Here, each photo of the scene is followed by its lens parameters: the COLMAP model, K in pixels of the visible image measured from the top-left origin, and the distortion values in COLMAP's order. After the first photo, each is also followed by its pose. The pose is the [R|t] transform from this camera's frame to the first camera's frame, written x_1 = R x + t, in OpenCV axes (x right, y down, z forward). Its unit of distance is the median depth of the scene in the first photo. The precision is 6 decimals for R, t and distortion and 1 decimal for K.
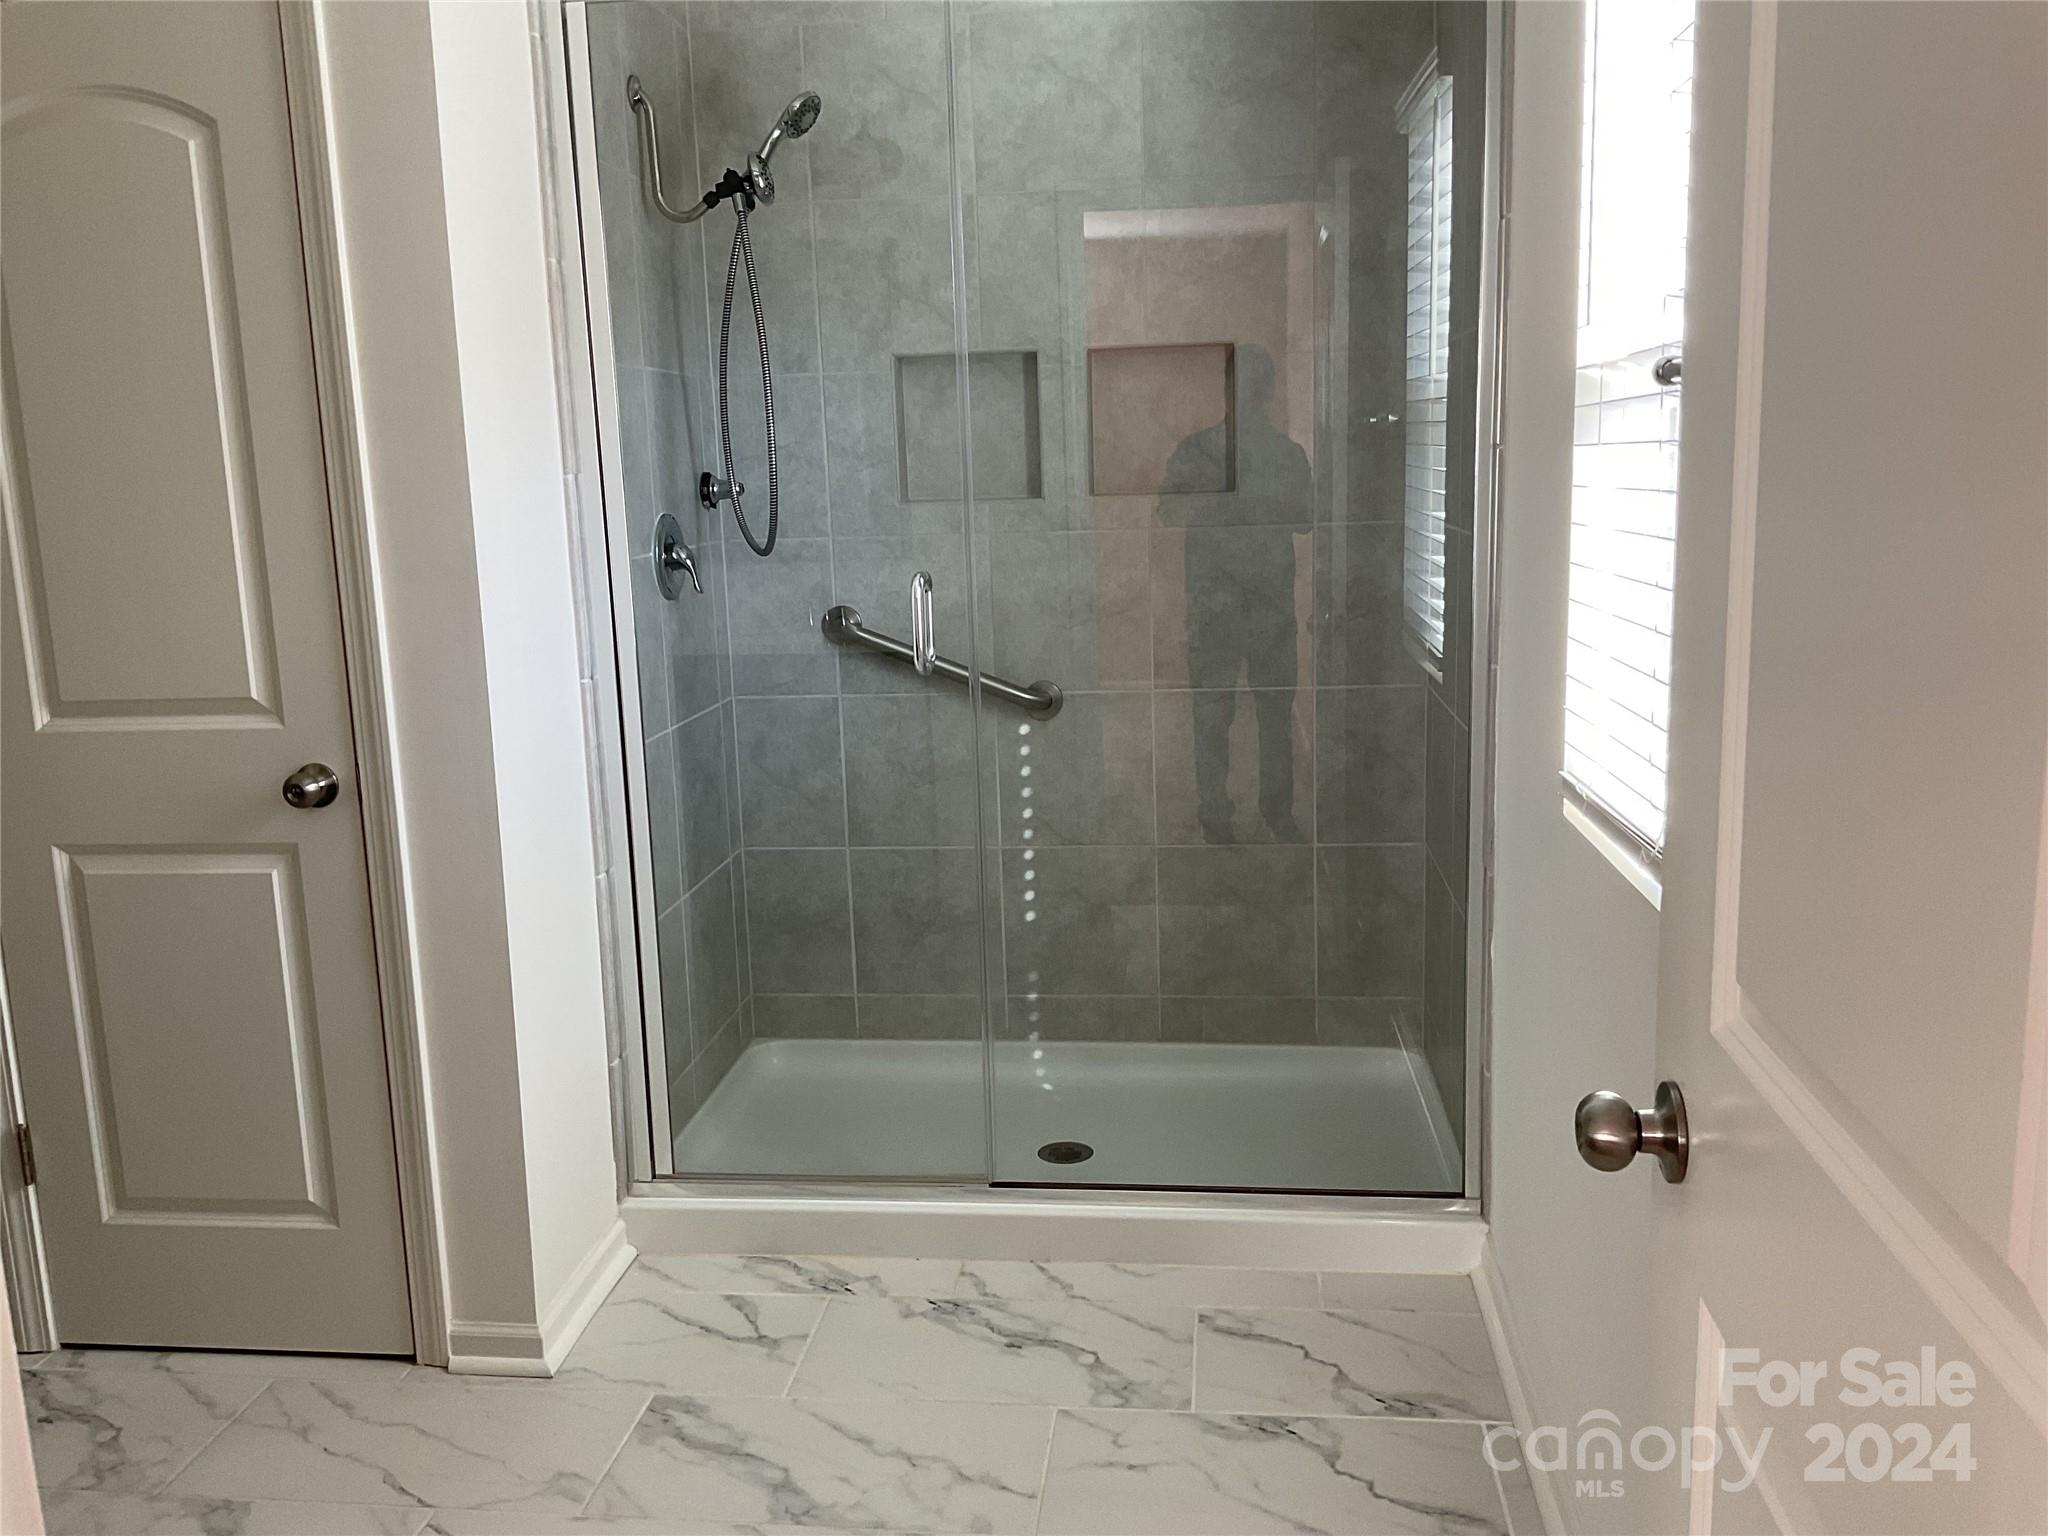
lens RADIAL K [[1697.6, 0, 1024.0], [0, 1697.6, 770.7], [0, 0, 1]] dist [0.076724, -0.137225]
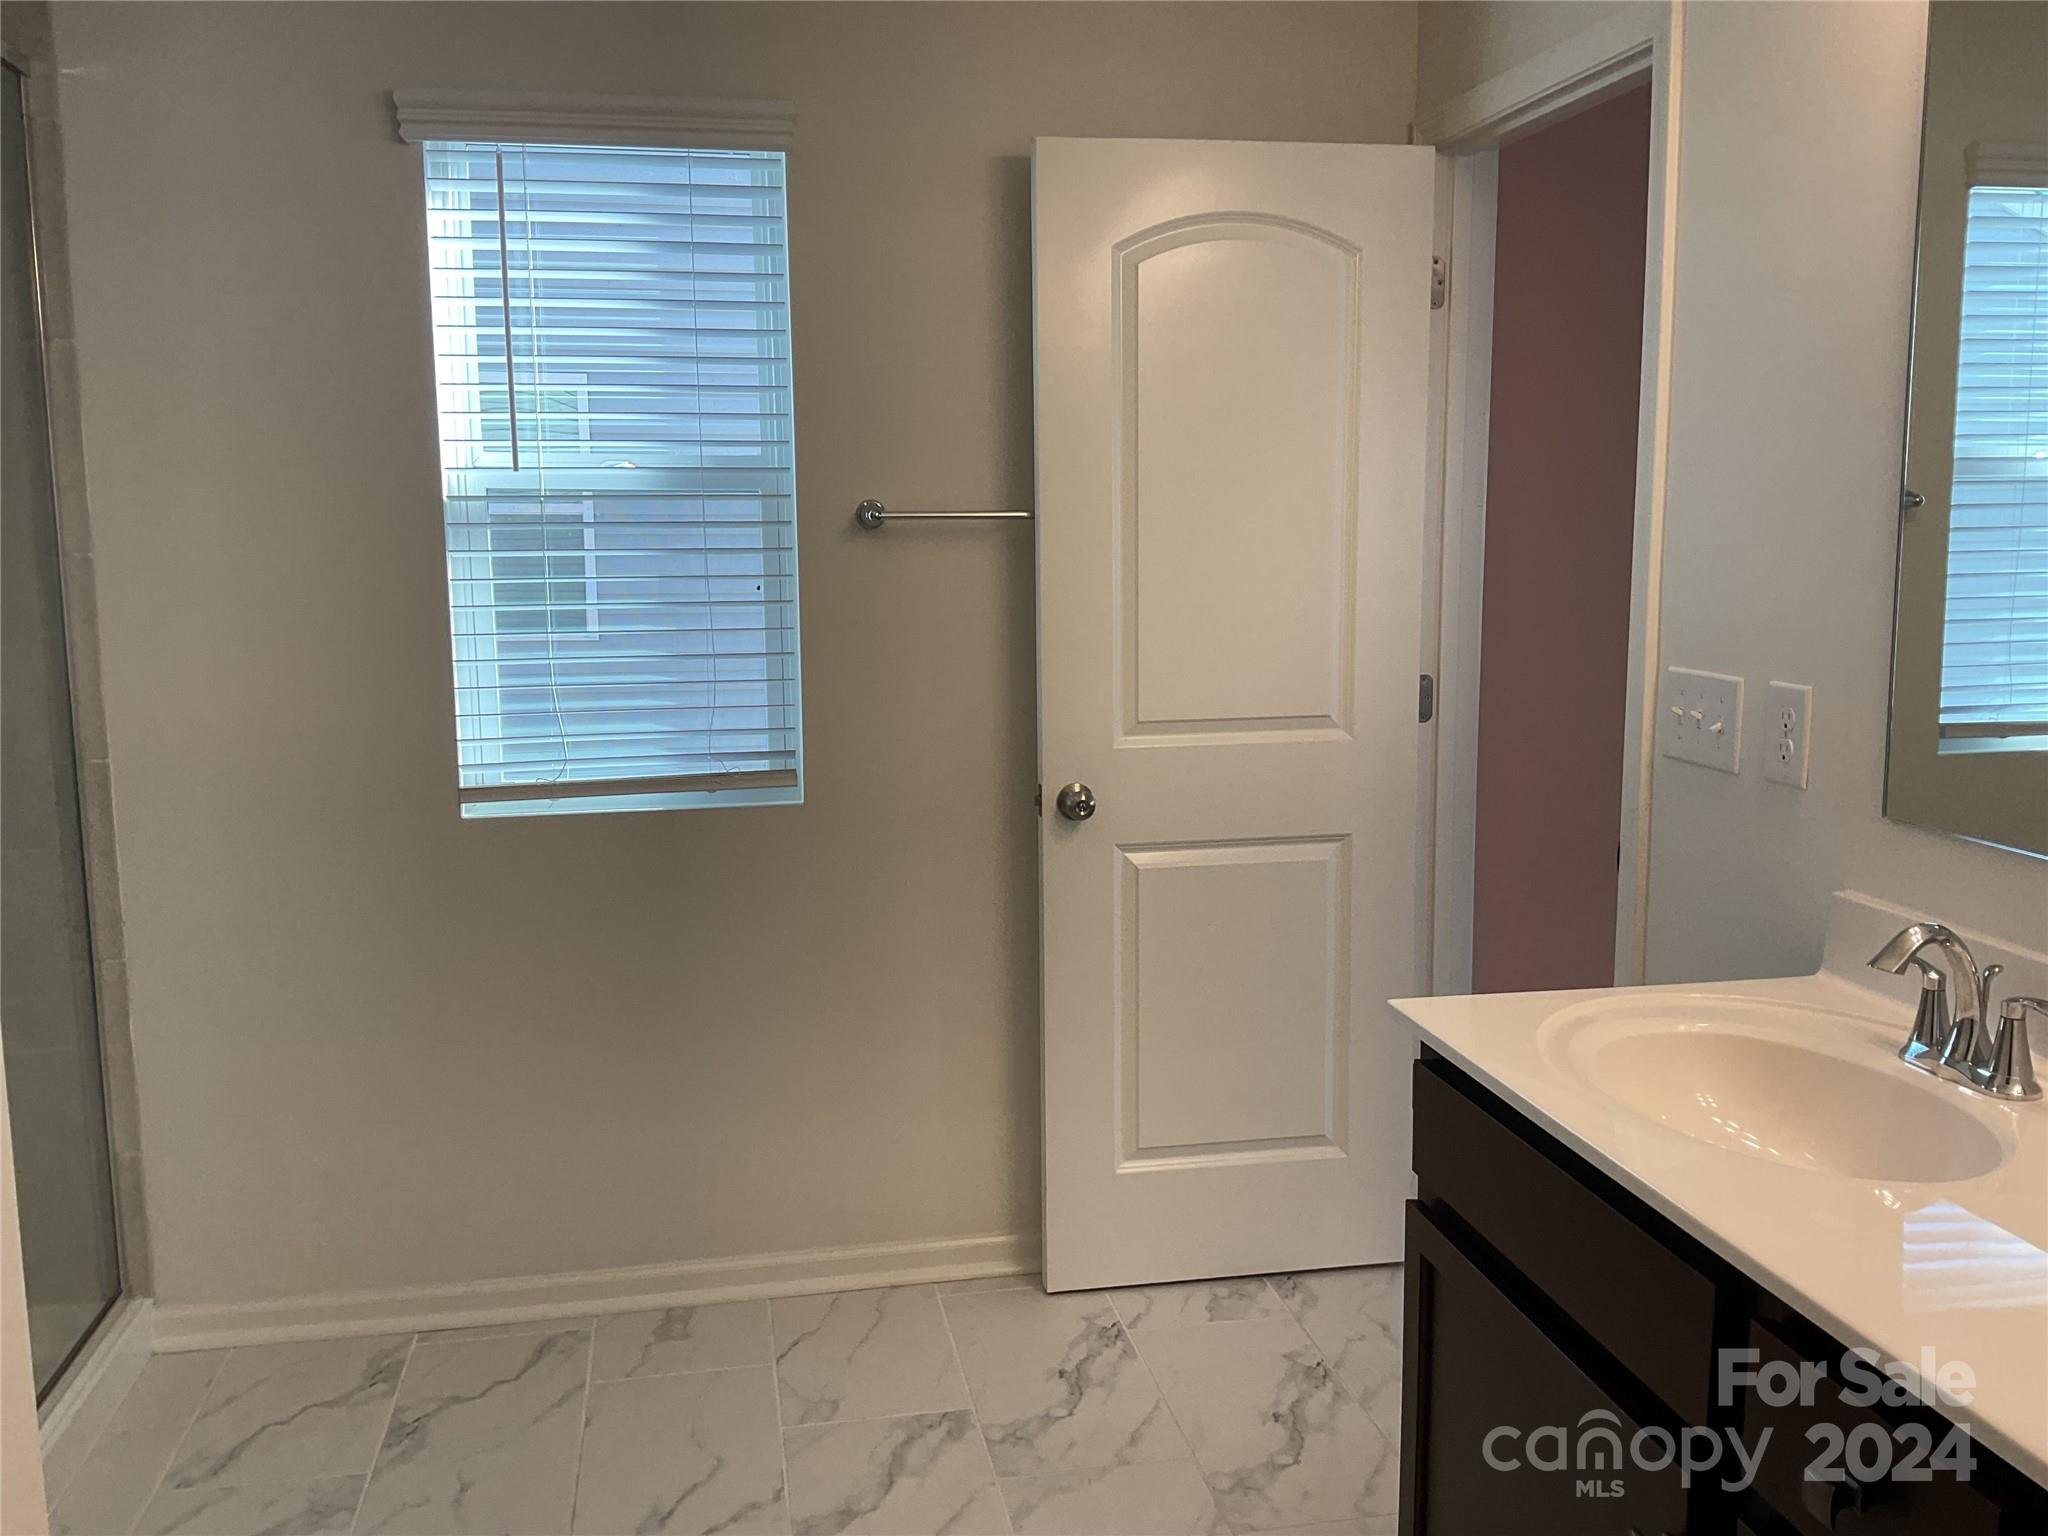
lens RADIAL K [[1697.6, 0, 1023.5], [0, 1697.6, 768.7], [0, 0, 1]] dist [0.076724, -0.137225]
pose [[-0.313571, -0.095419, 0.944759, -0.981950], [0.185328, 0.969655, 0.159444, -0.134782], [-0.931304, 0.225087, -0.286372, 0.840002]]
